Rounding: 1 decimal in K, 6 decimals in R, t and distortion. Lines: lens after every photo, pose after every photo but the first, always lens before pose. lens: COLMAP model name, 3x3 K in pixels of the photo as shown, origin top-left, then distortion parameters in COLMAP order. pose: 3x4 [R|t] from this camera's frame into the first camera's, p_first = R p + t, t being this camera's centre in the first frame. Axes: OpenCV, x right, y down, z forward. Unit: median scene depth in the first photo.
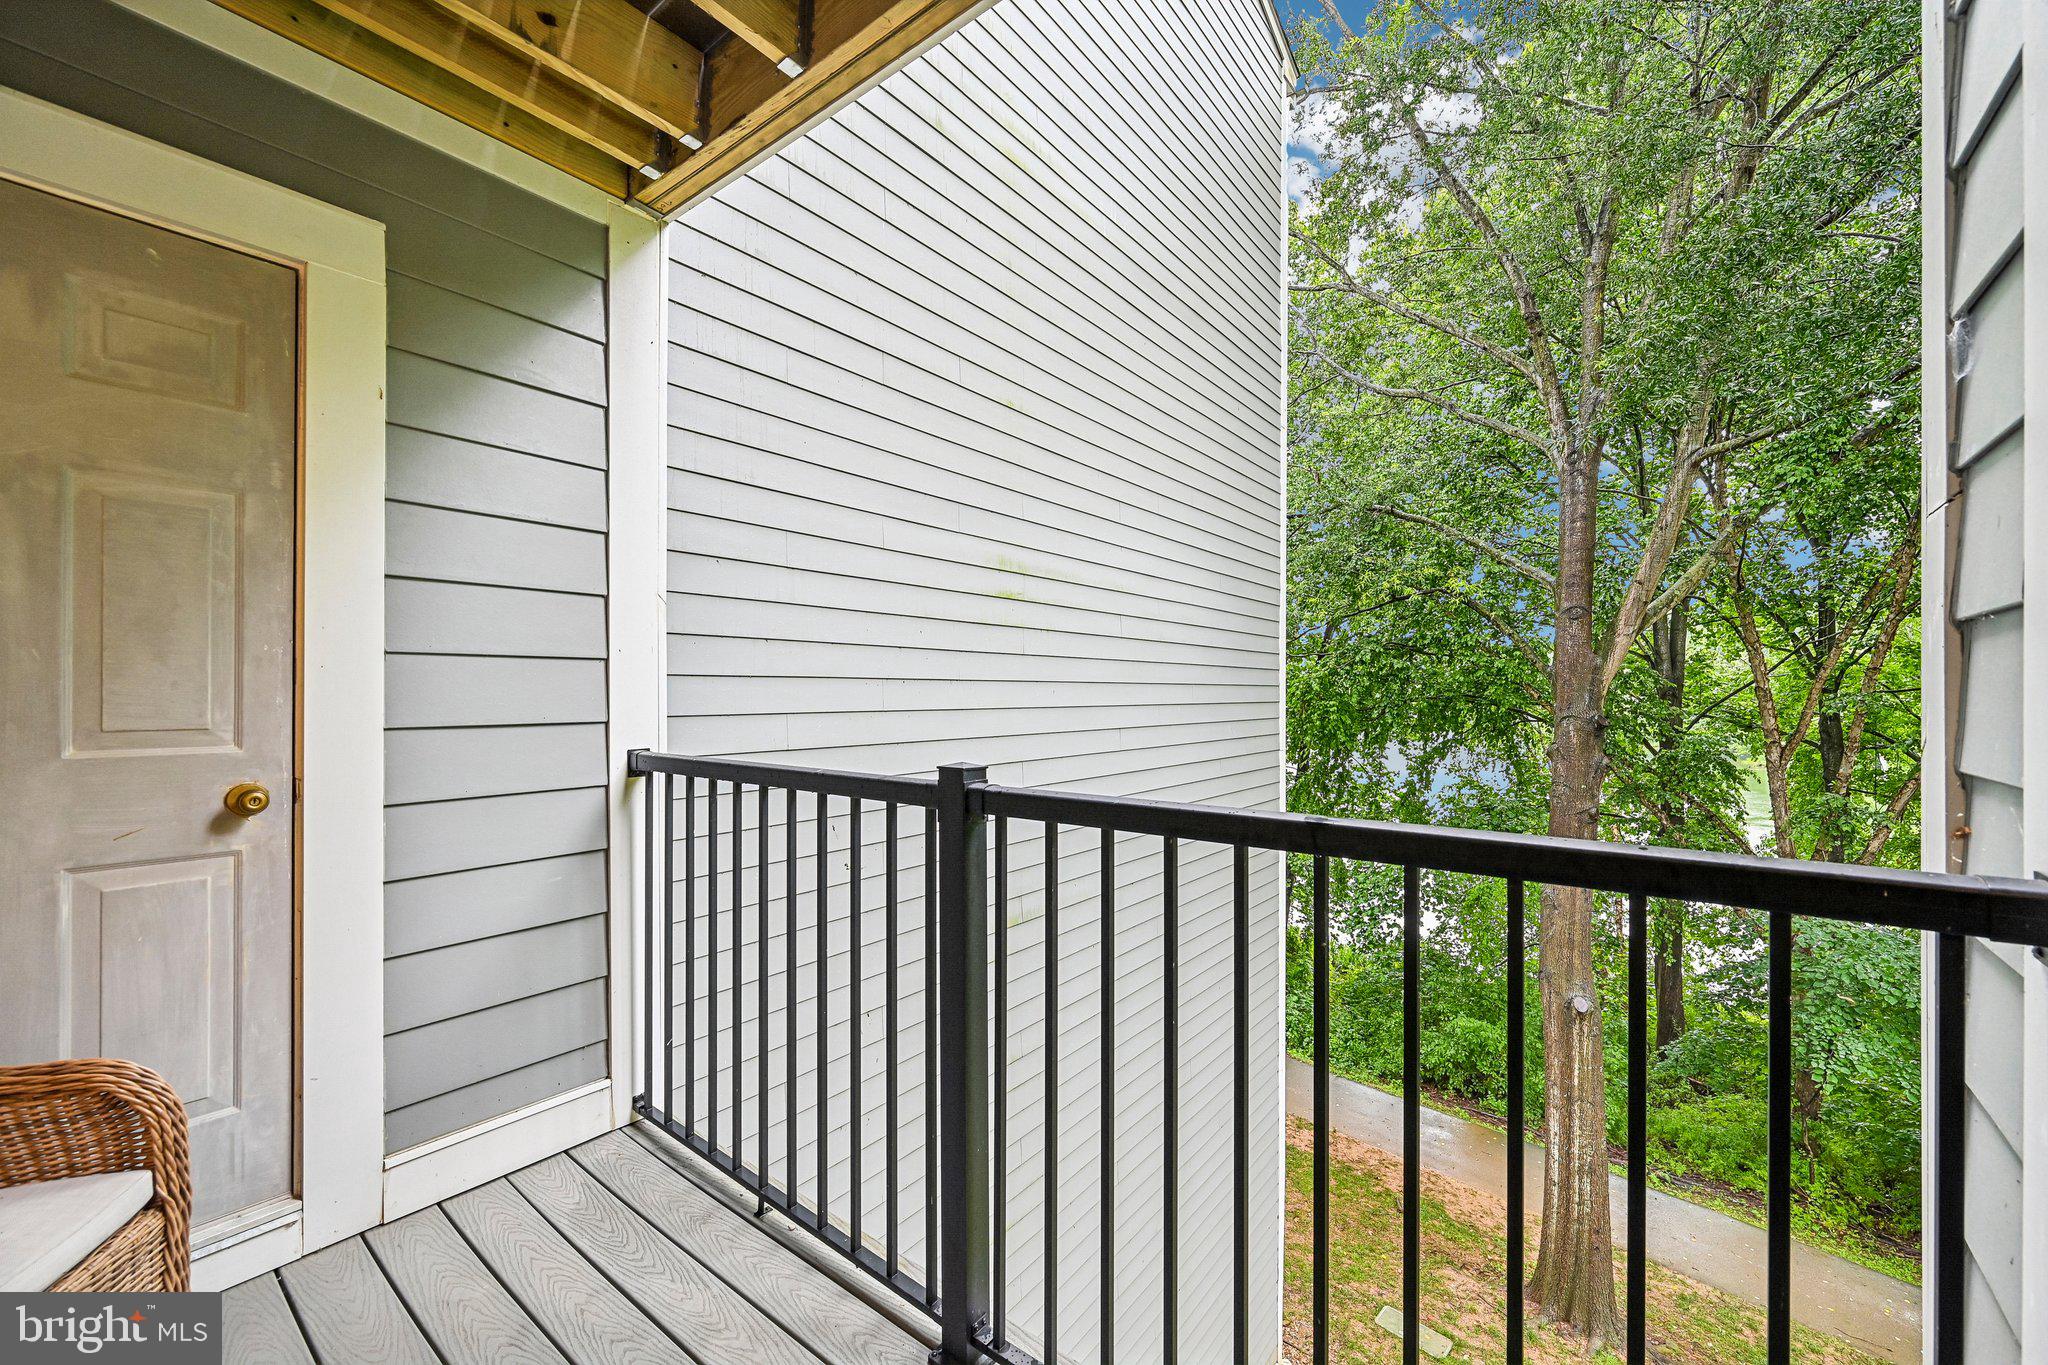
lens RADIAL K [[810.9, 0, 1028.0], [0, 810.9, 688.6], [0, 0, 1]] dist [-0.000243, -0.000260]
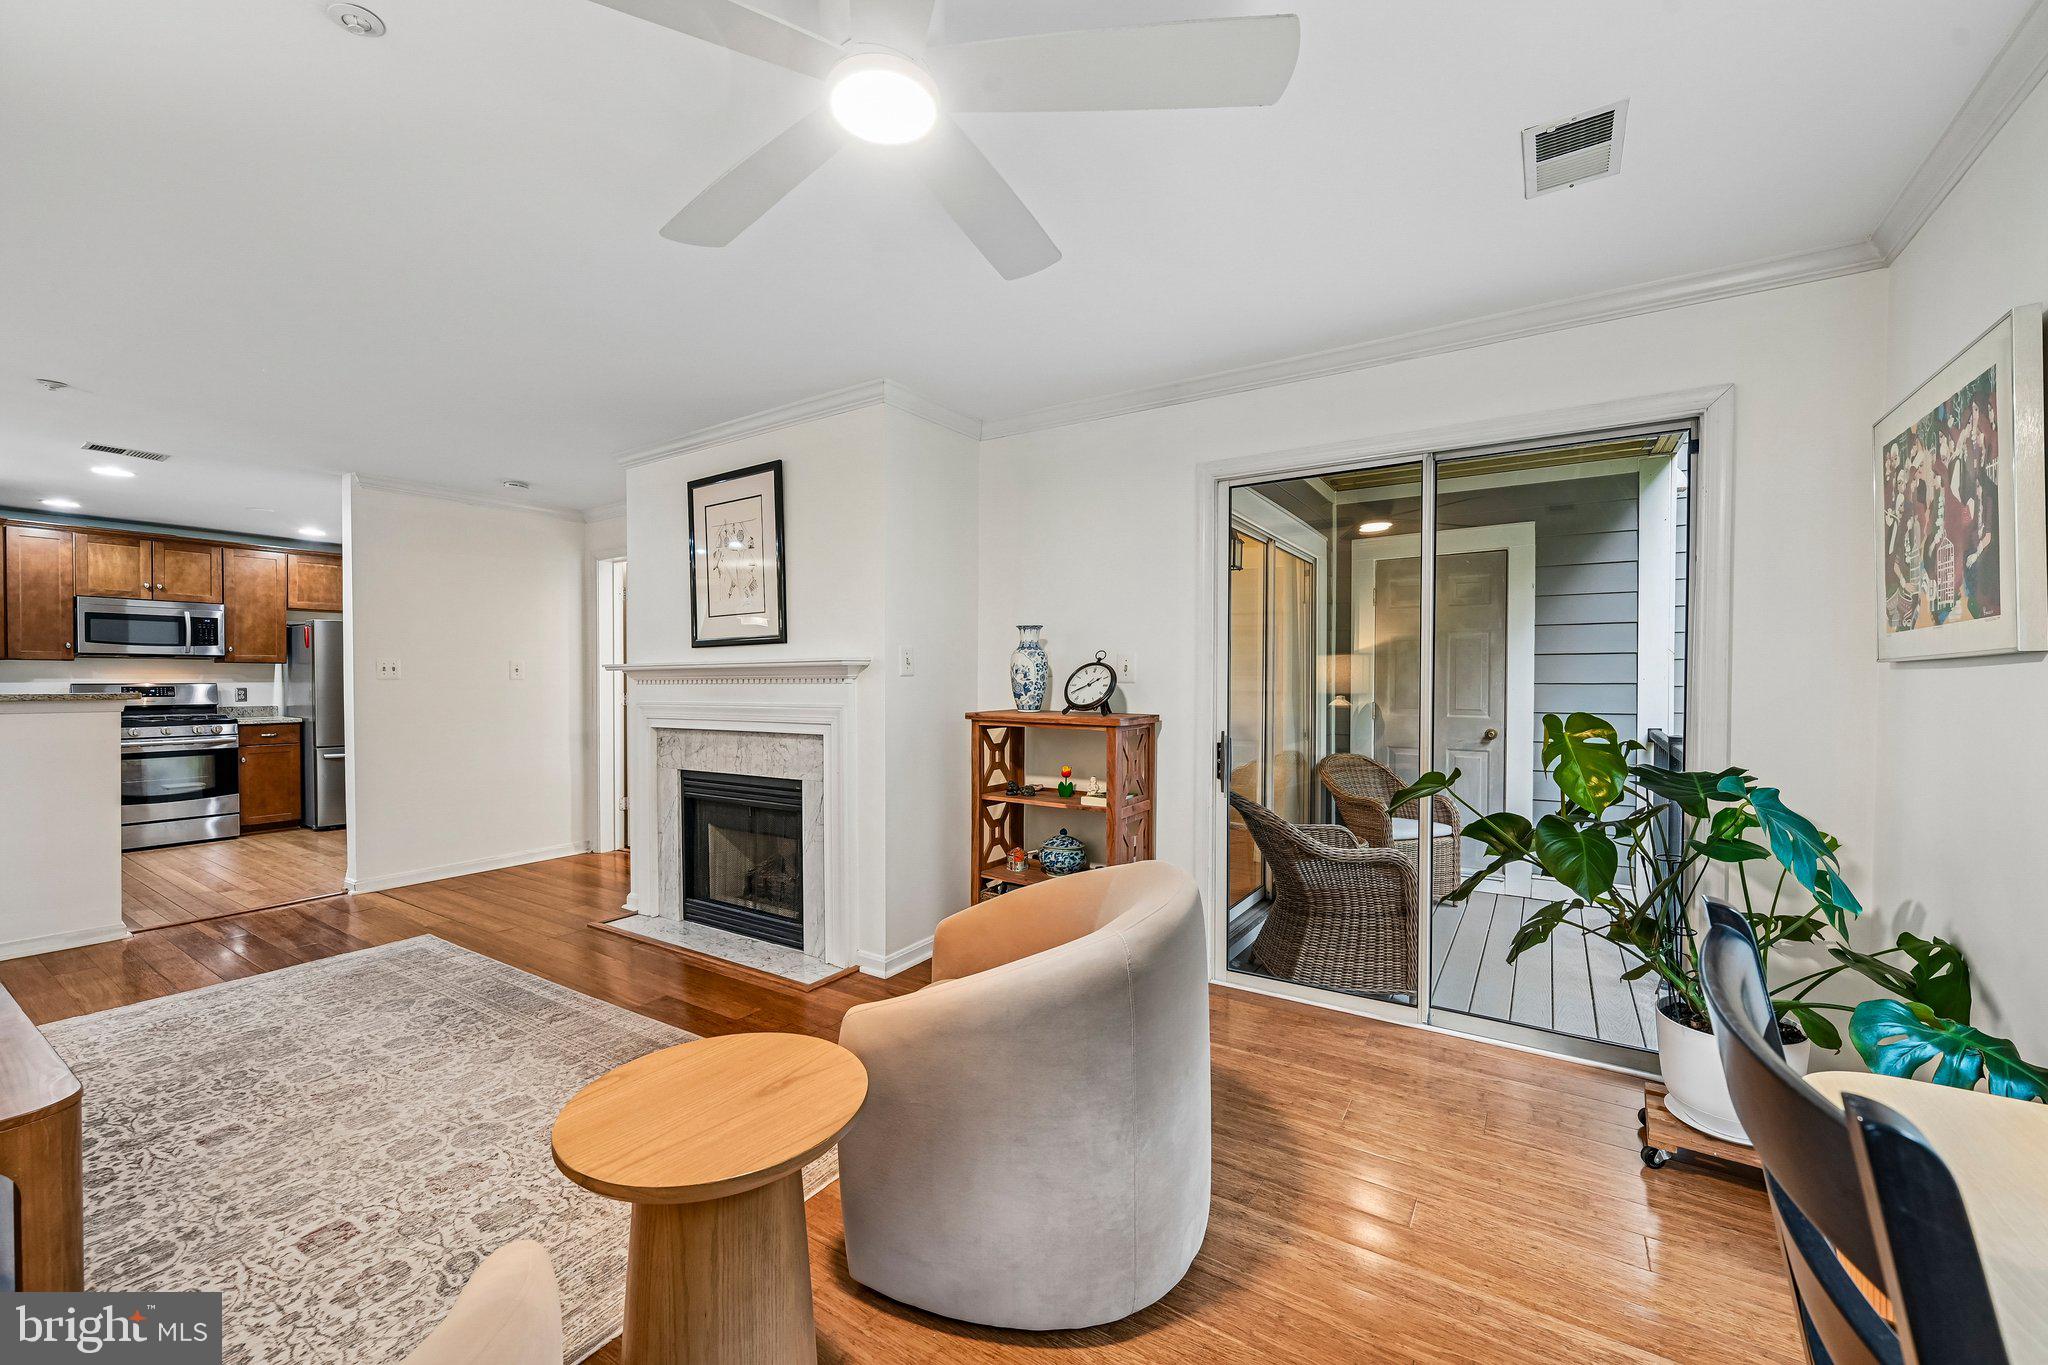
lens RADIAL K [[810.9, 0, 1037.2], [0, 810.9, 687.4], [0, 0, 1]] dist [-0.000243, -0.000260]
pose [[0.092414, 0.005661, -0.995705, 1.377773], [0.002203, 0.999980, 0.005890, -0.042833], [0.995718, -0.002738, 0.092400, -0.699628]]
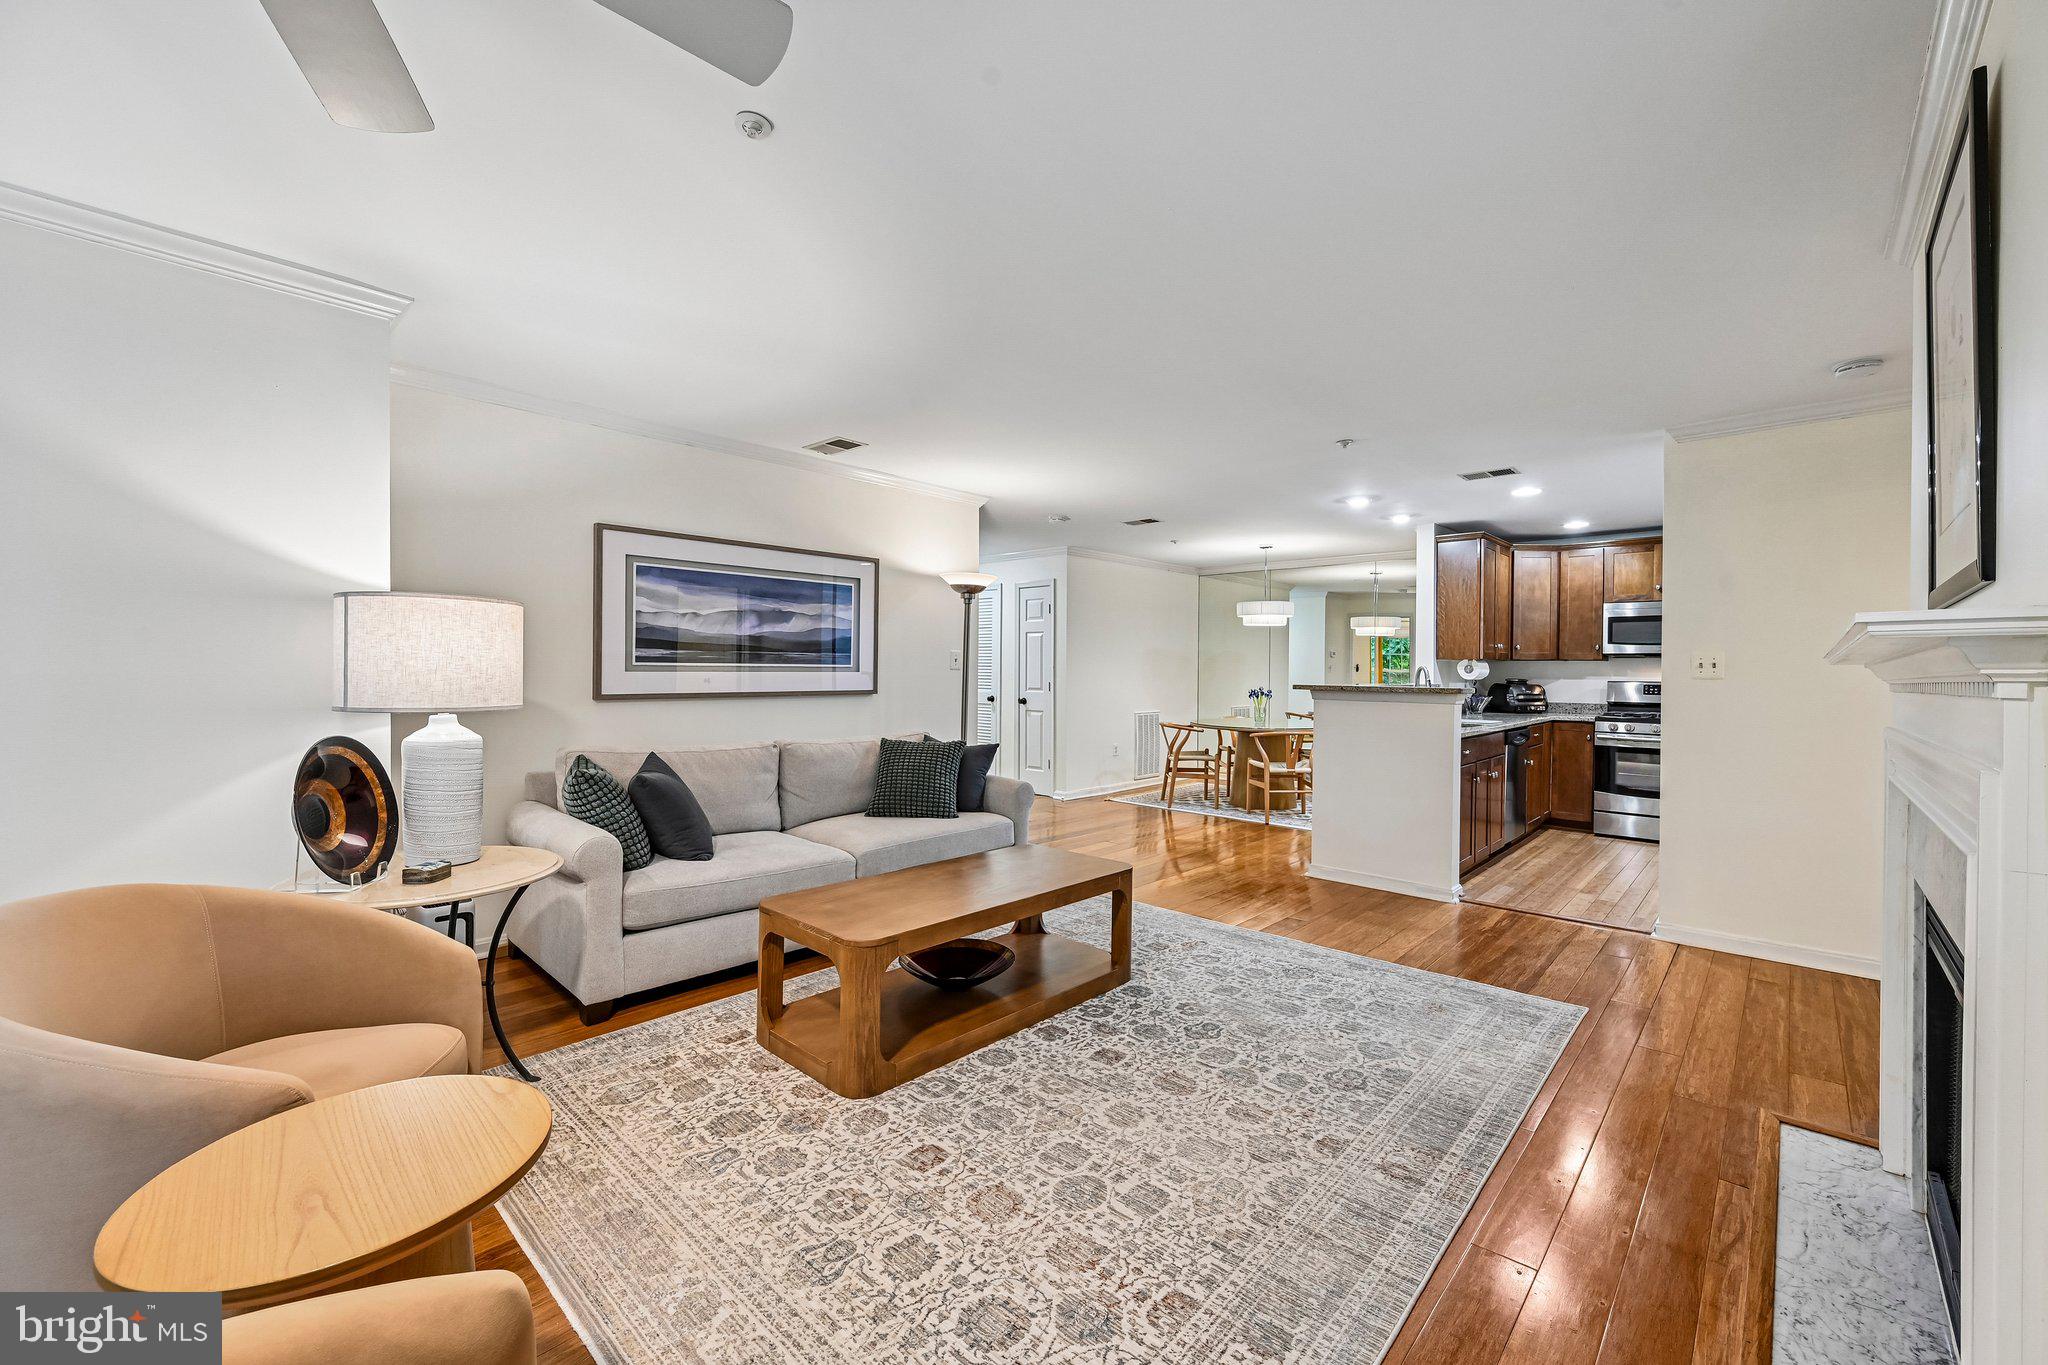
lens RADIAL K [[810.9, 0, 1027.8], [0, 810.9, 680.5], [0, 0, 1]] dist [-0.000243, -0.000260]
pose [[-0.996092, -0.016335, 0.086804, 0.363132], [-0.015402, 0.999816, 0.011419, -0.049601], [-0.086974, 0.010037, -0.996160, -0.432645]]
